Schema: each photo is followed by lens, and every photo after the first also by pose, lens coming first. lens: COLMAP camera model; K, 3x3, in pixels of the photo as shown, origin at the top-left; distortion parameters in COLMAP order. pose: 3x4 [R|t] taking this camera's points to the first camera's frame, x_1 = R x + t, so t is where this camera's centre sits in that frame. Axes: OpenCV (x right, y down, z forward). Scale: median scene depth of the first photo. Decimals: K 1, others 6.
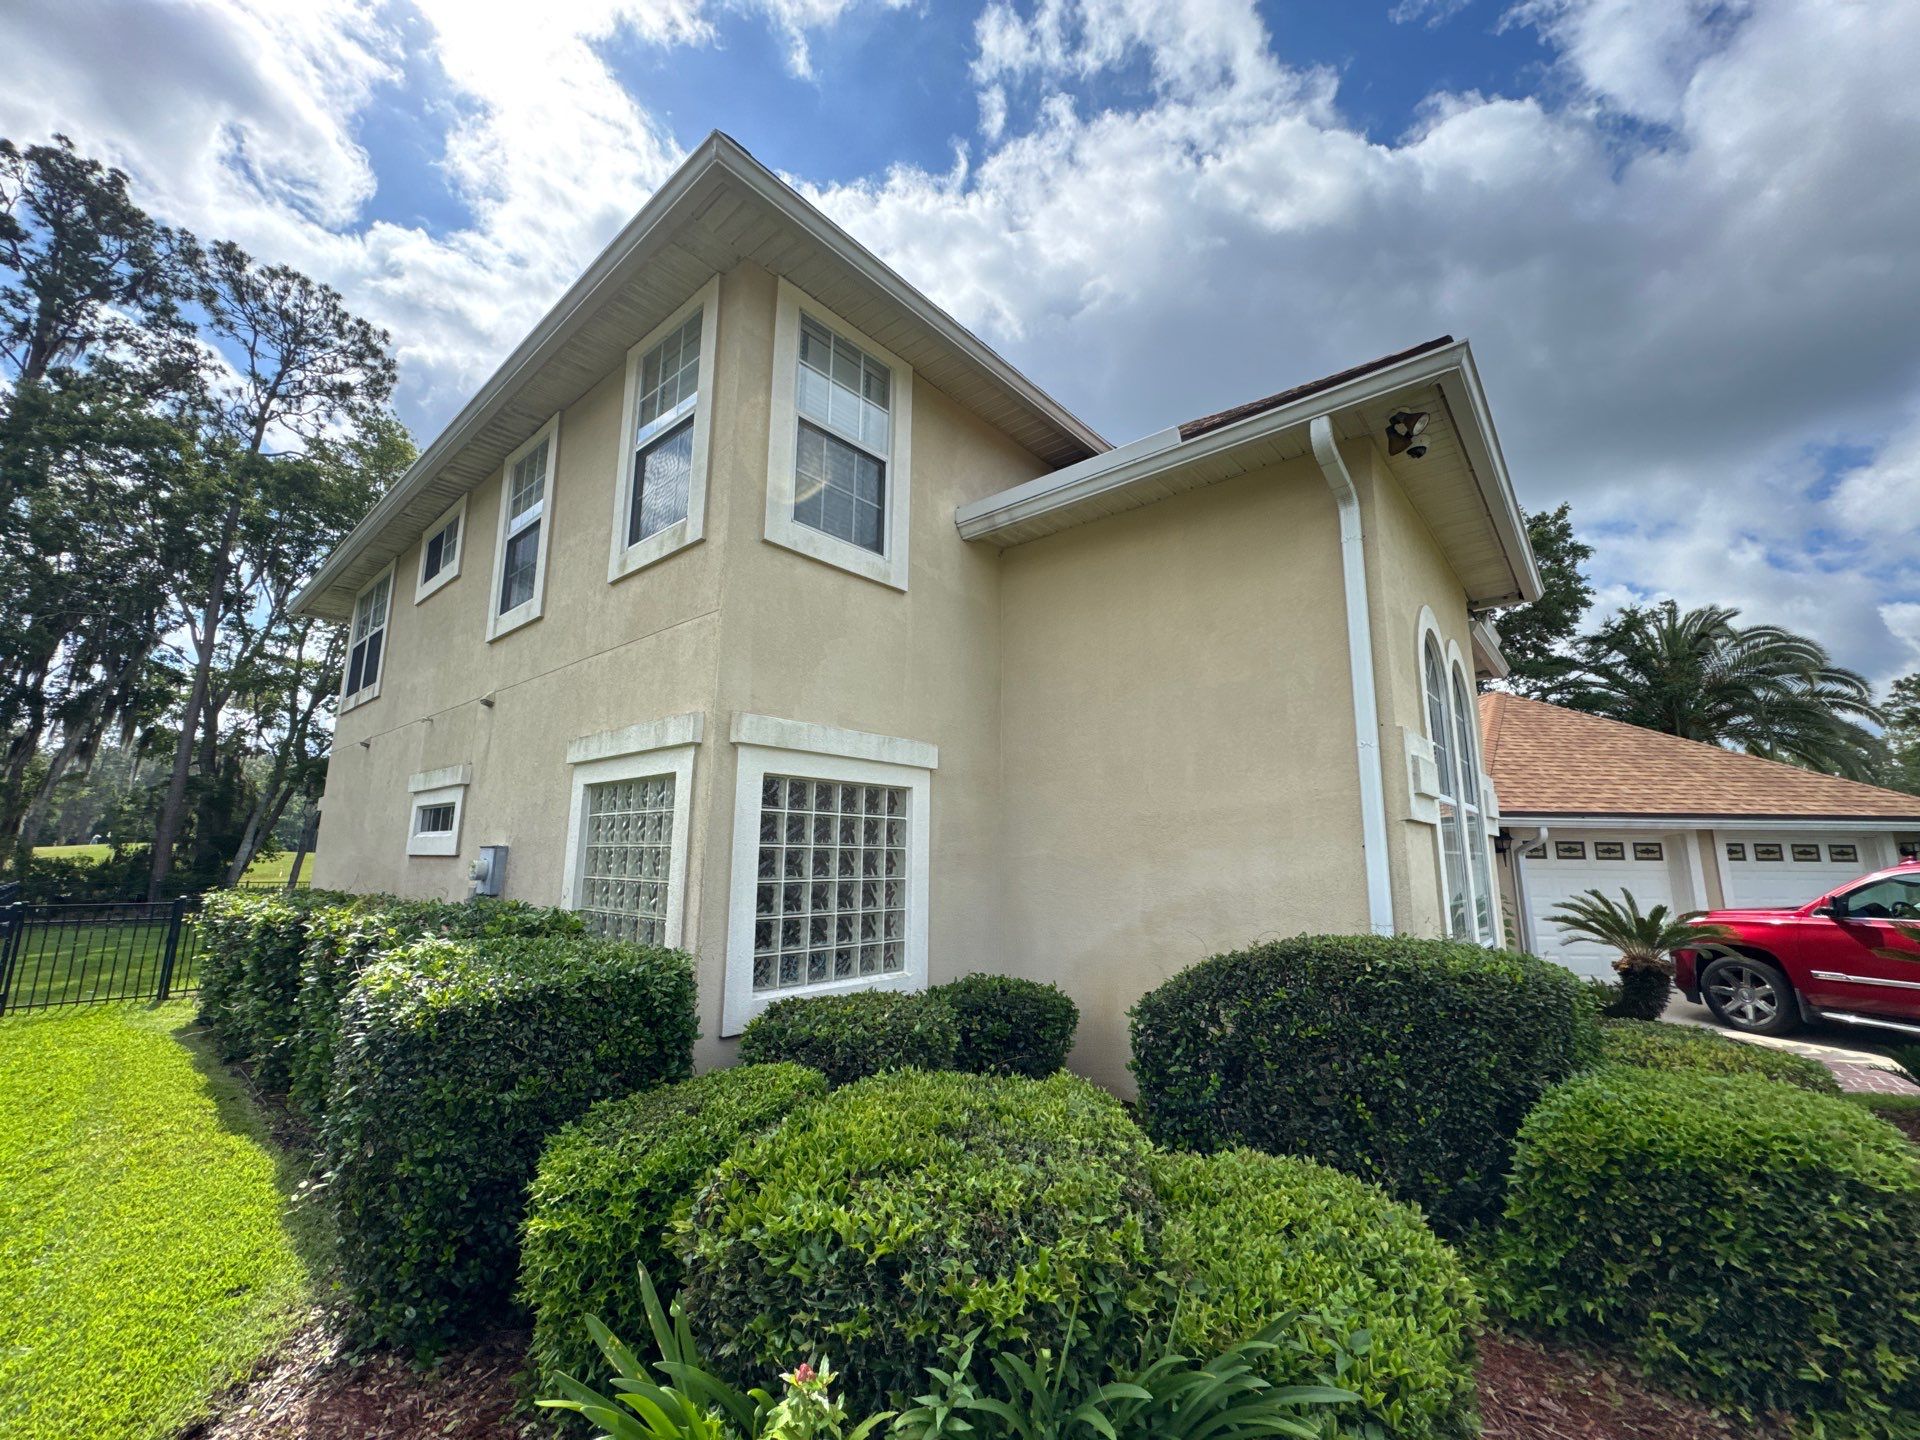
lens RADIAL K [[758.8, 0, 963.7], [0, 758.8, 717.6], [0, 0, 1]] dist [0.004669, 0.000045]
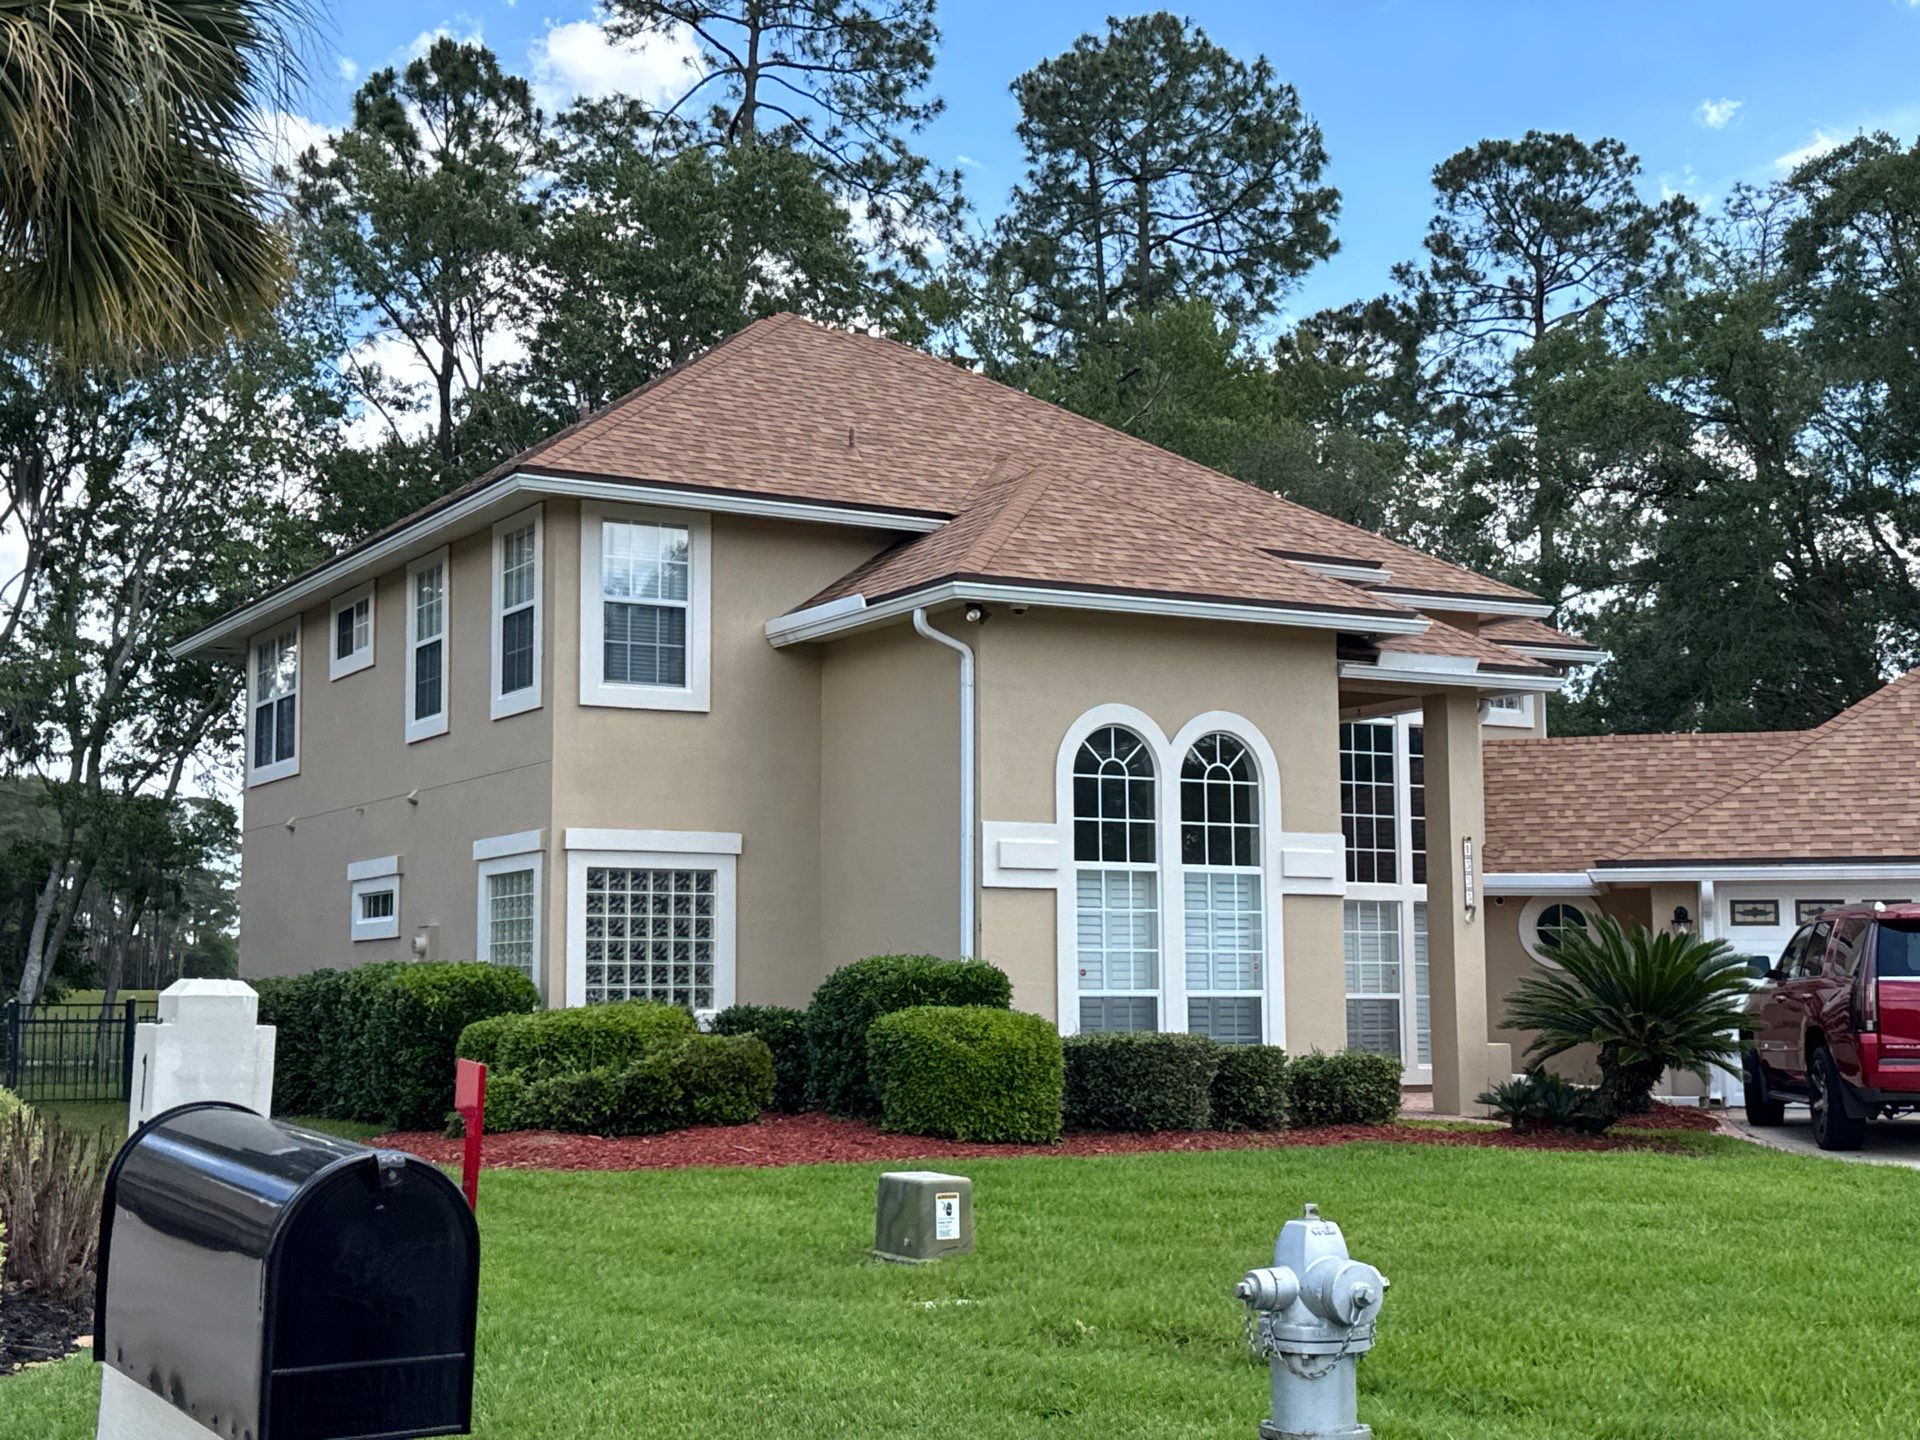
lens RADIAL K [[2552.3, 0, 958.2], [0, 2552.3, 725.5], [0, 0, 1]] dist [0.122252, 0.000000]
pose [[0.944040, -0.047156, -0.326443, 1.733182], [0.069922, 0.995844, 0.058353, -0.372291], [0.322335, -0.077913, 0.943414, -2.904485]]
